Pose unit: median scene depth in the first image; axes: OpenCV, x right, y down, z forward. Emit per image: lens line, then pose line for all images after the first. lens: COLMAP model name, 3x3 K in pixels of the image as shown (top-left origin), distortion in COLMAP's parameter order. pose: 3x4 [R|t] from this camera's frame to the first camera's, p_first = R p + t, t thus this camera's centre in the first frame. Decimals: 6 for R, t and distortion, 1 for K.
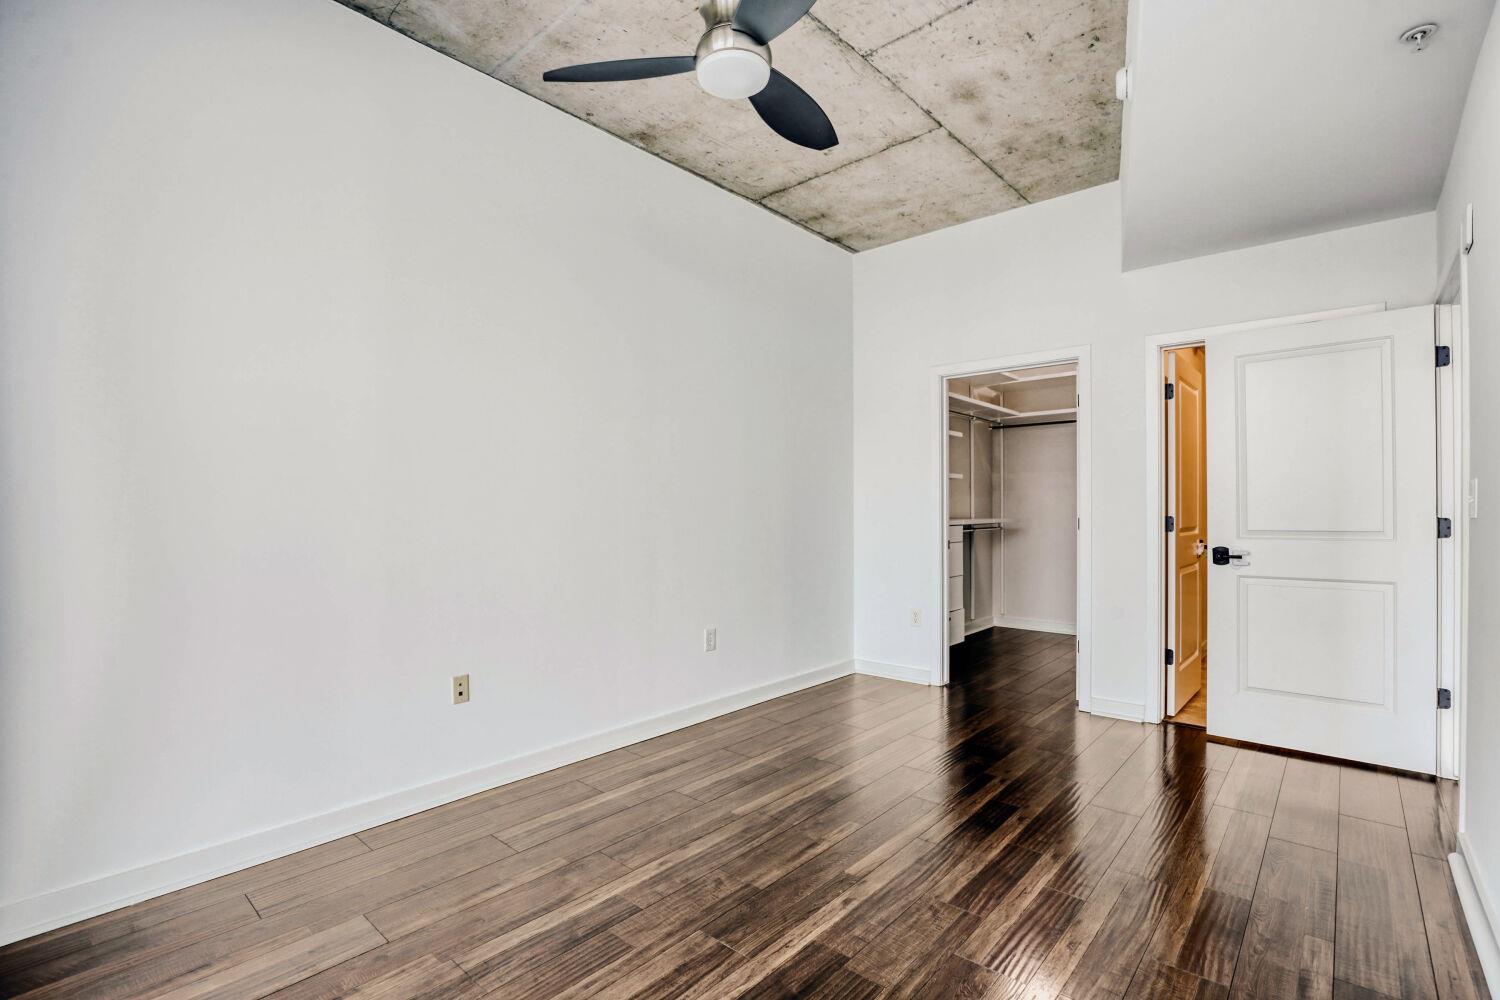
lens RADIAL K [[695.0, 0, 742.6], [0, 695.0, 508.0], [0, 0, 1]] dist [-0.025826, 0.000579]
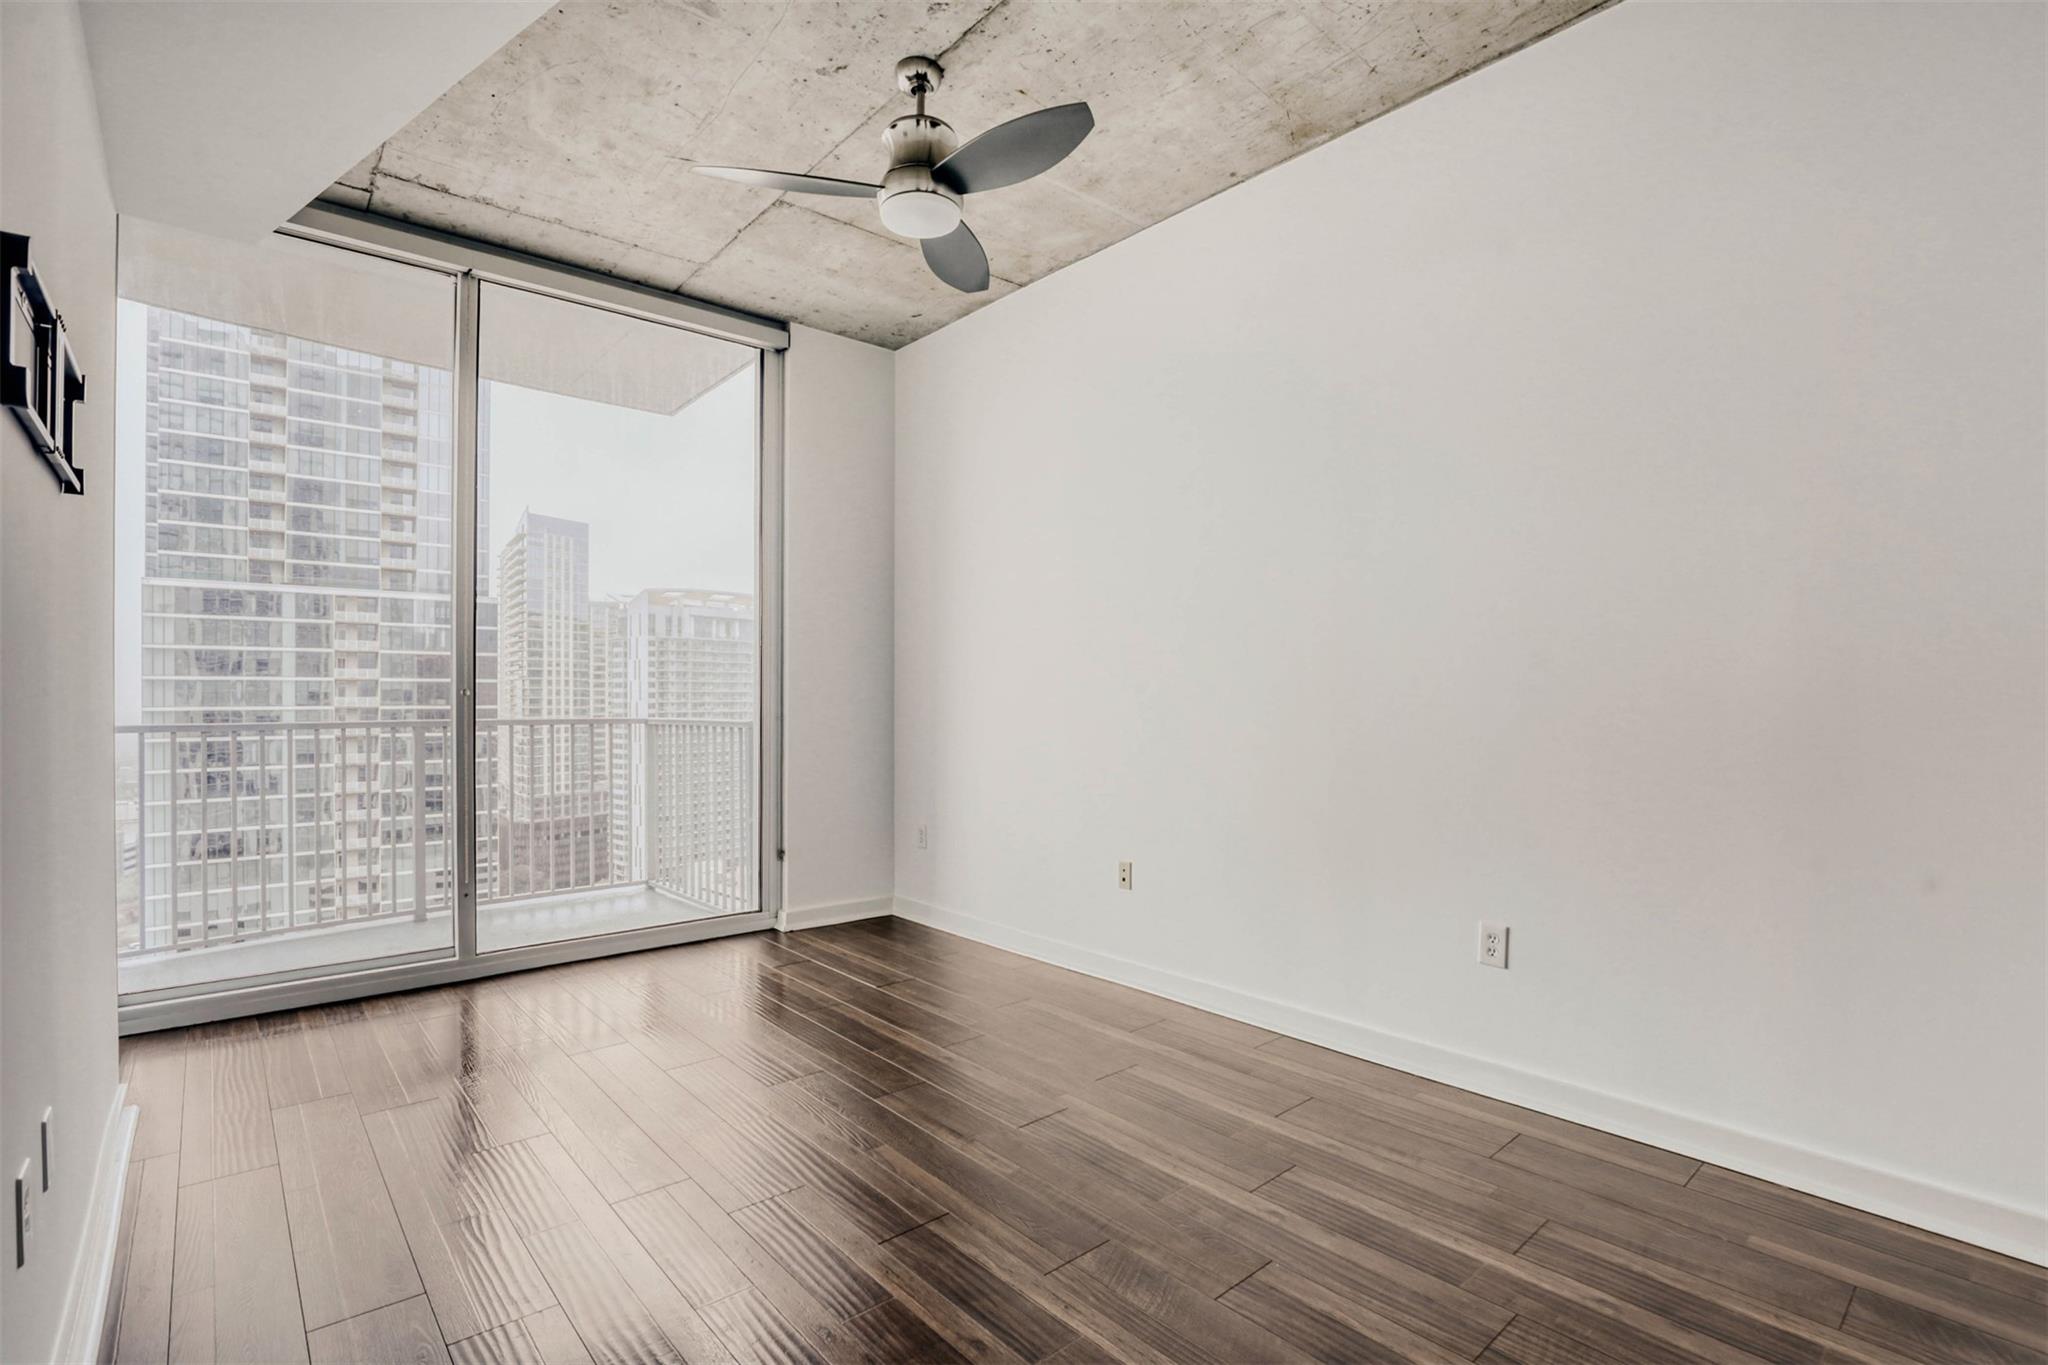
lens RADIAL K [[940.3, 0, 1019.8], [0, 940.3, 699.3], [0, 0, 1]] dist [-0.032471, 0.001631]
pose [[-0.122665, 0.004813, -0.992436, 0.751972], [0.003109, 0.999985, 0.004465, 0.001301], [0.992443, -0.002538, -0.122679, 0.804744]]
